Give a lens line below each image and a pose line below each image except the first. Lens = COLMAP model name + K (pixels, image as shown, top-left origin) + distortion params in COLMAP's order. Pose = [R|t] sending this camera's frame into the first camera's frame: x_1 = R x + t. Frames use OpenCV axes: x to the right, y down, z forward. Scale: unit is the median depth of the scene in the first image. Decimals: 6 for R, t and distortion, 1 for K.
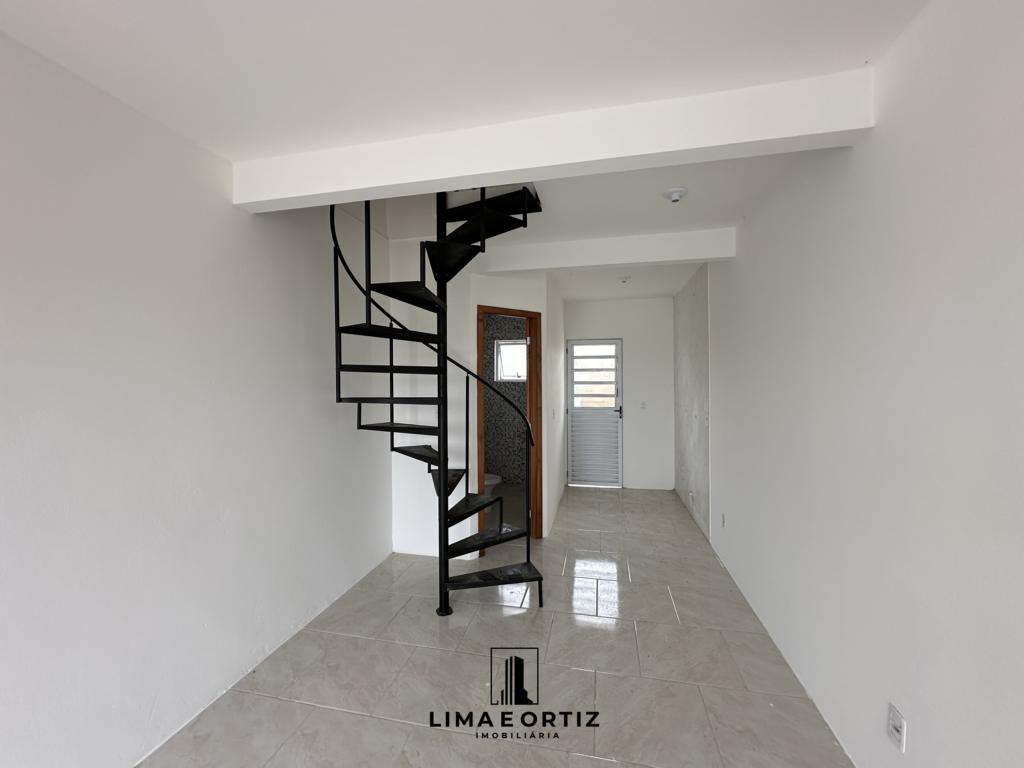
lens RADIAL K [[405.5, 0, 510.9], [0, 405.5, 385.0], [0, 0, 1]] dist [-0.002339, 0.000687]
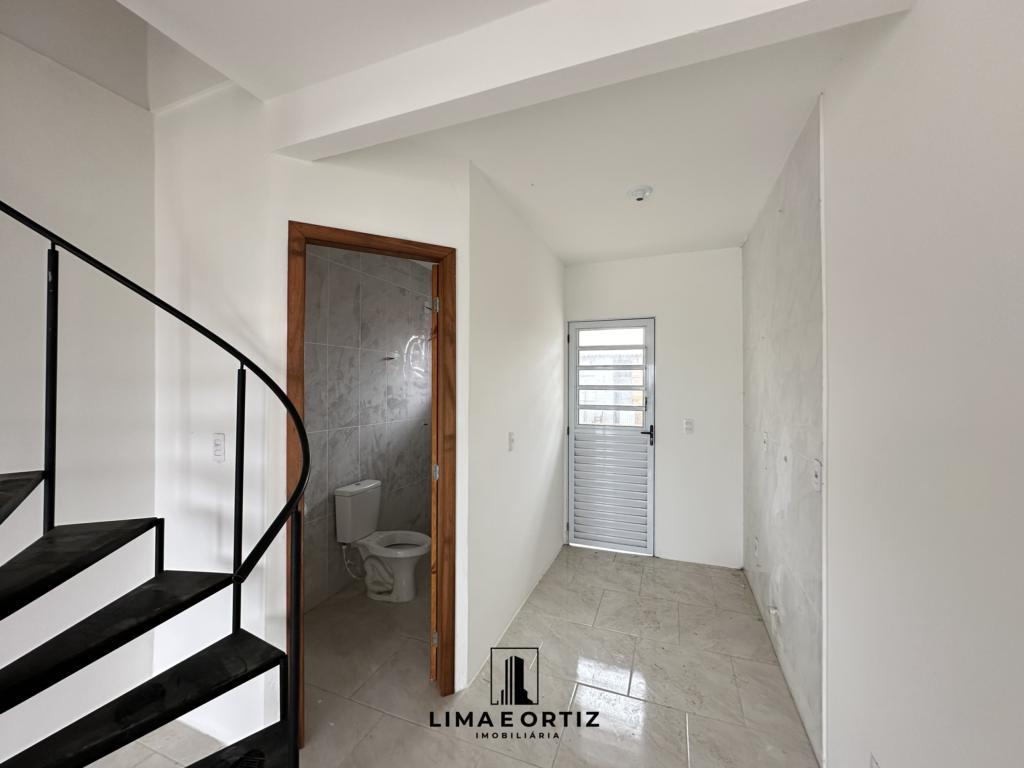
lens RADIAL K [[405.5, 0, 514.6], [0, 405.5, 386.4], [0, 0, 1]] dist [-0.002339, 0.000687]
pose [[0.989348, 0.009522, -0.145255, 0.151890], [-0.010395, 0.999932, -0.005253, -0.002714], [0.145195, 0.006707, 0.989380, 0.350317]]
